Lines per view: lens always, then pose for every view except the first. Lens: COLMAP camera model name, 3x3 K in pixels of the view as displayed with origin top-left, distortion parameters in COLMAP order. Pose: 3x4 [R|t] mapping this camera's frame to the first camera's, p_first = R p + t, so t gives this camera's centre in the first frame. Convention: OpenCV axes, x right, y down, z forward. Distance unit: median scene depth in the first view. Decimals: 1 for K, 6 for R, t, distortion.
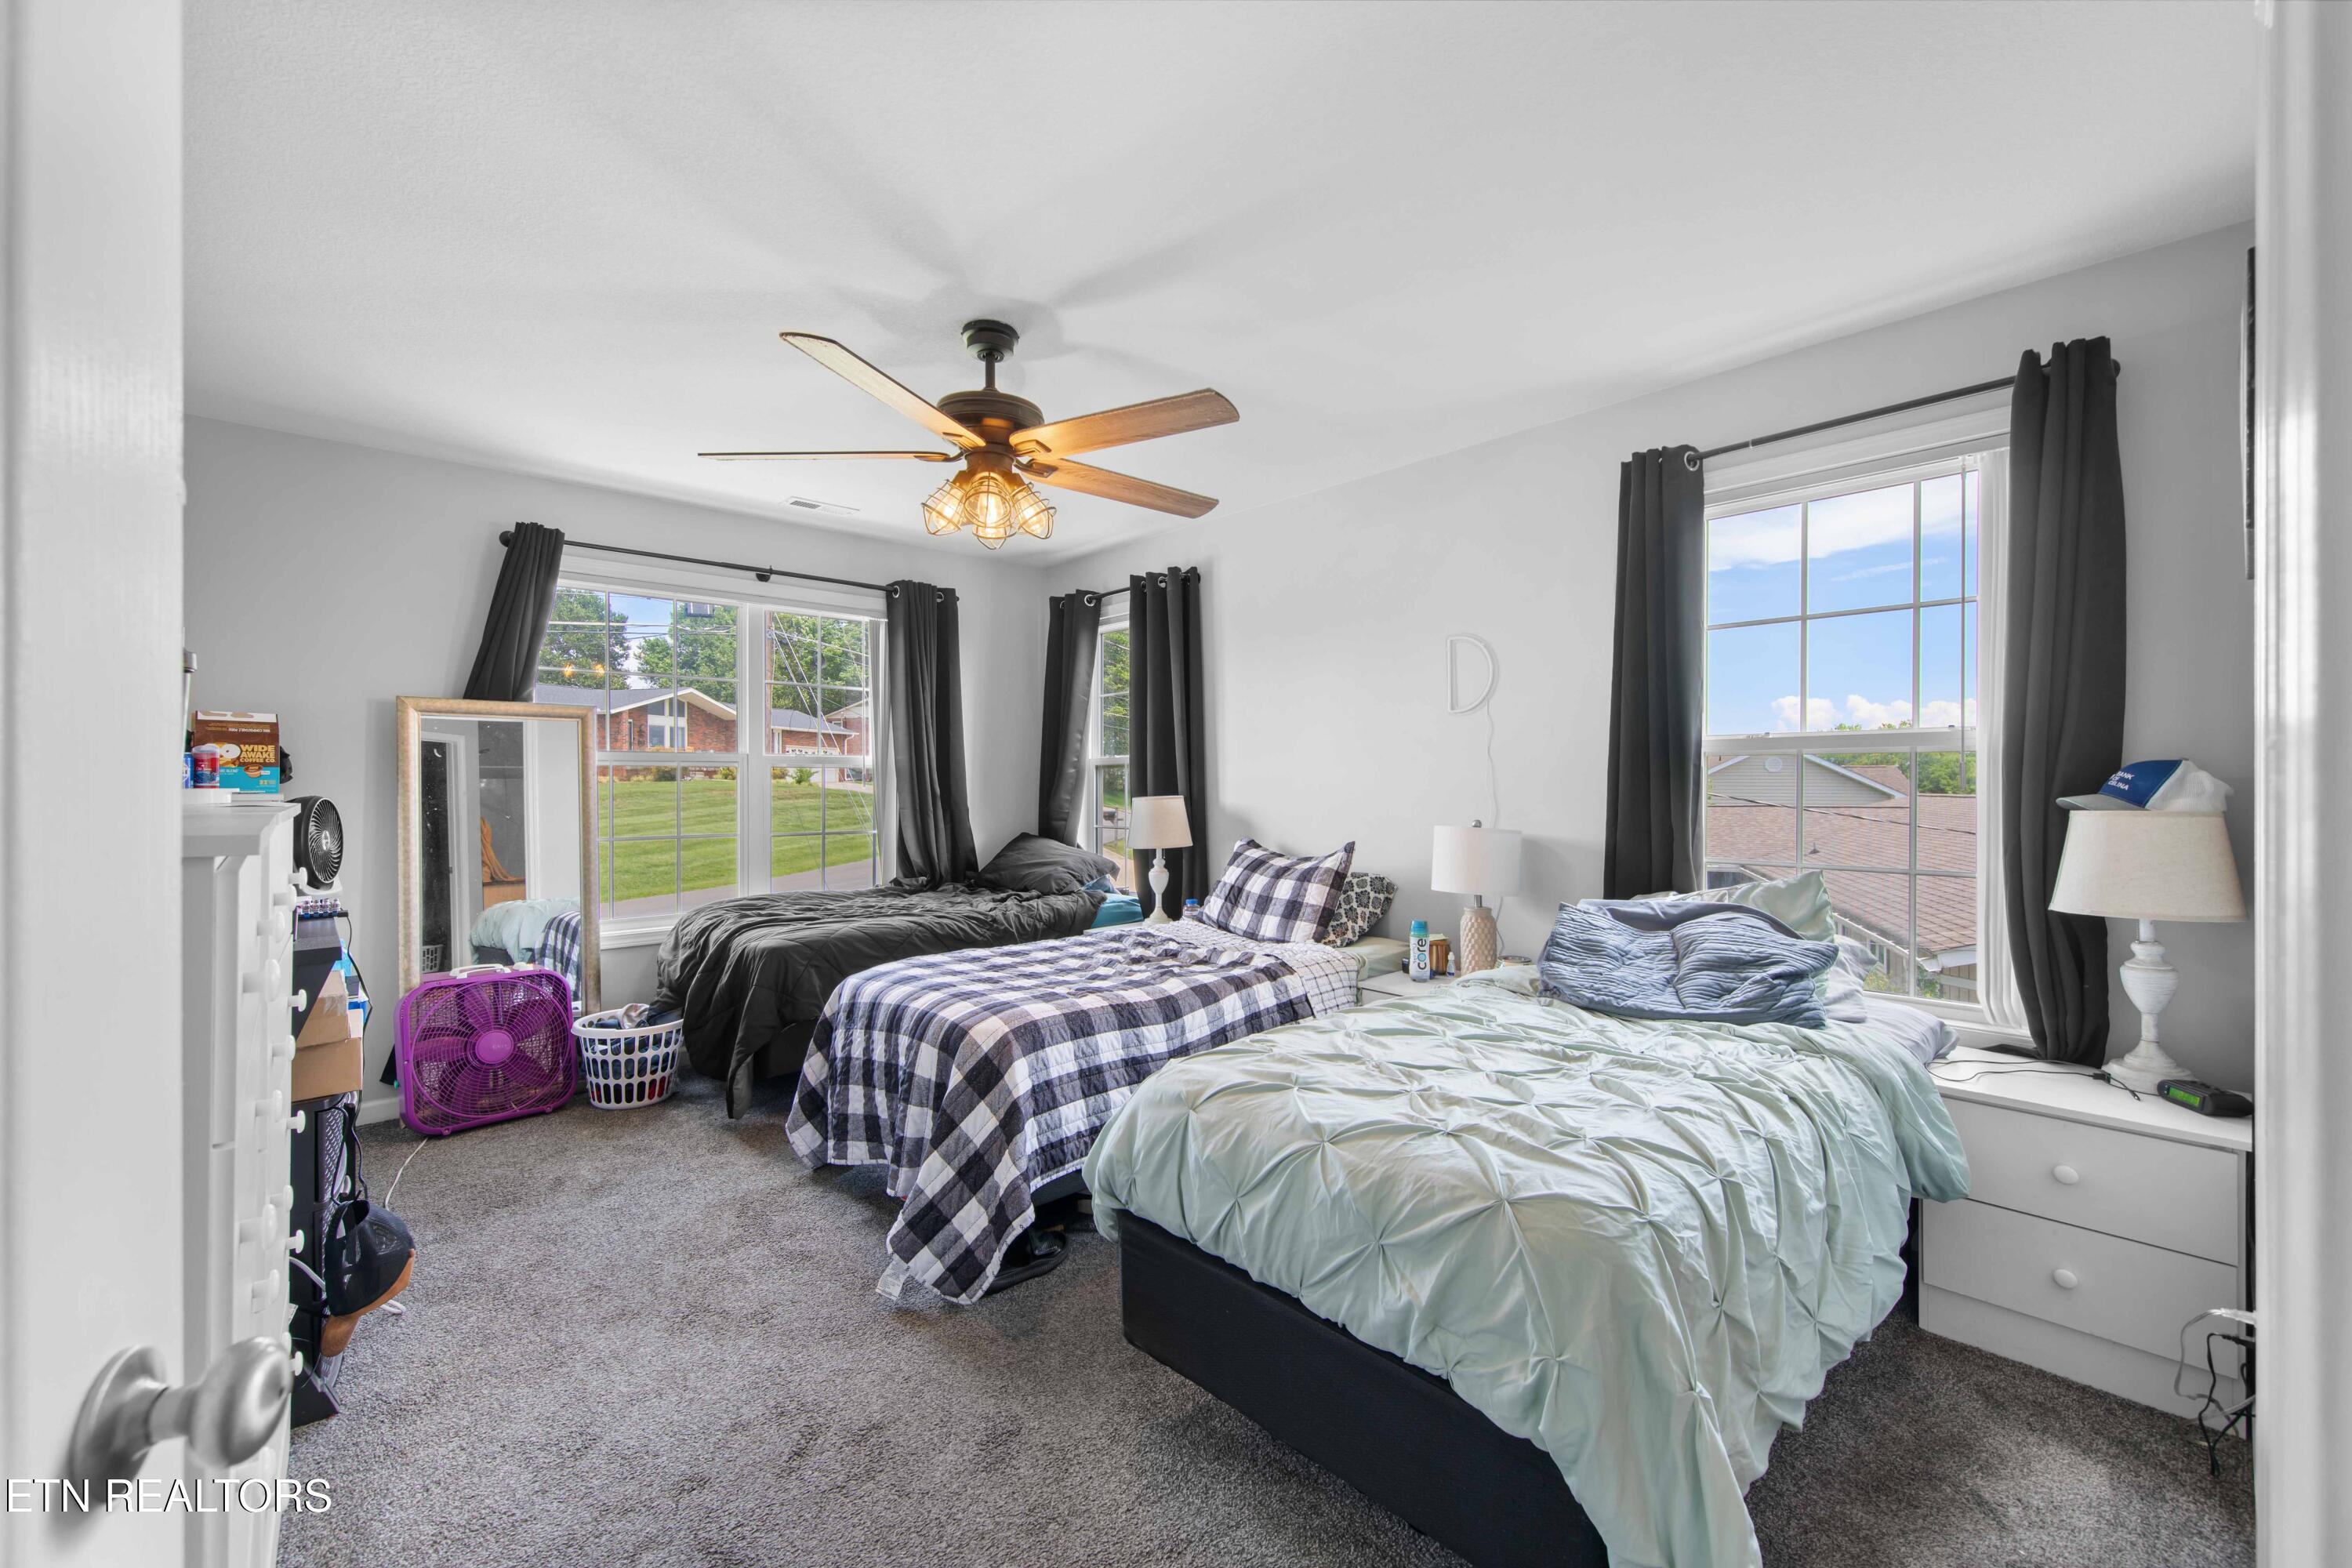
lens RADIAL K [[1005.8, 0, 1183.7], [0, 1005.8, 775.9], [0, 0, 1]] dist [0.000520, 0.000015]
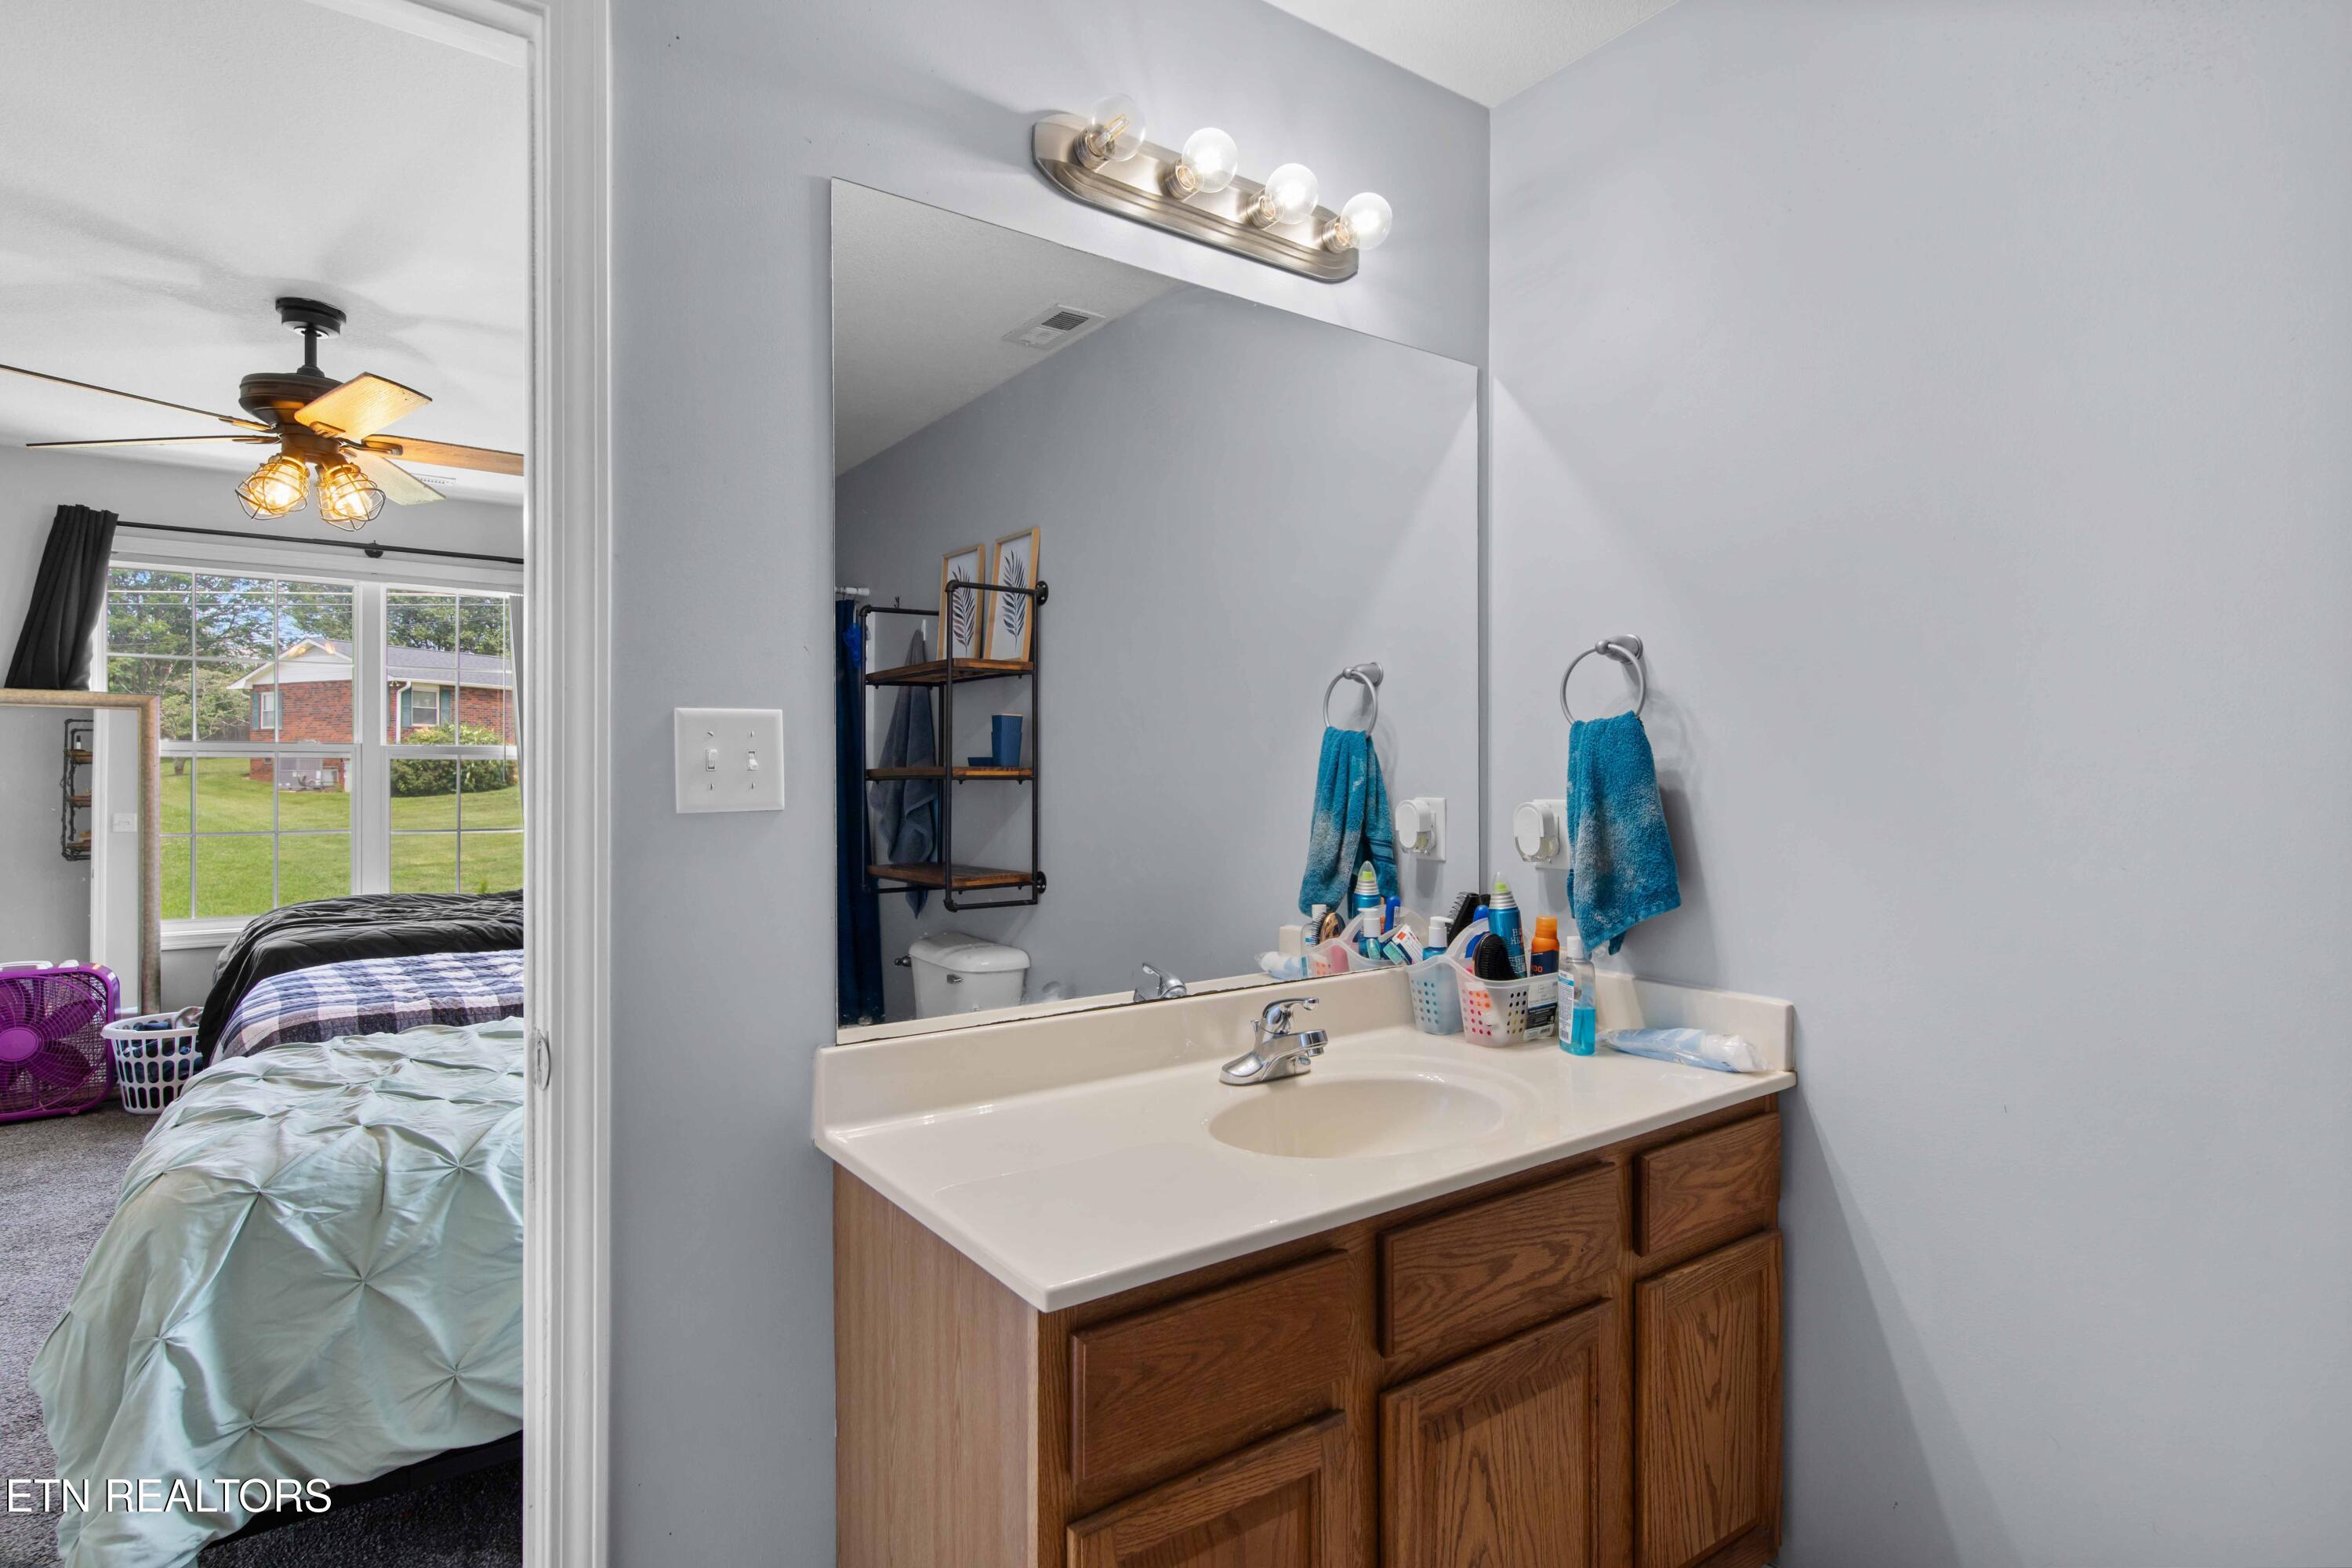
lens RADIAL K [[1194.3, 0, 1160.4], [0, 1194.3, 768.0], [0, 0, 1]] dist [-0.003457, -0.000444]
pose [[0.996456, -0.001536, -0.084107, 0.492050], [0.001751, 0.999995, 0.002482, -0.000411], [0.084103, -0.002621, 0.996454, -0.049812]]
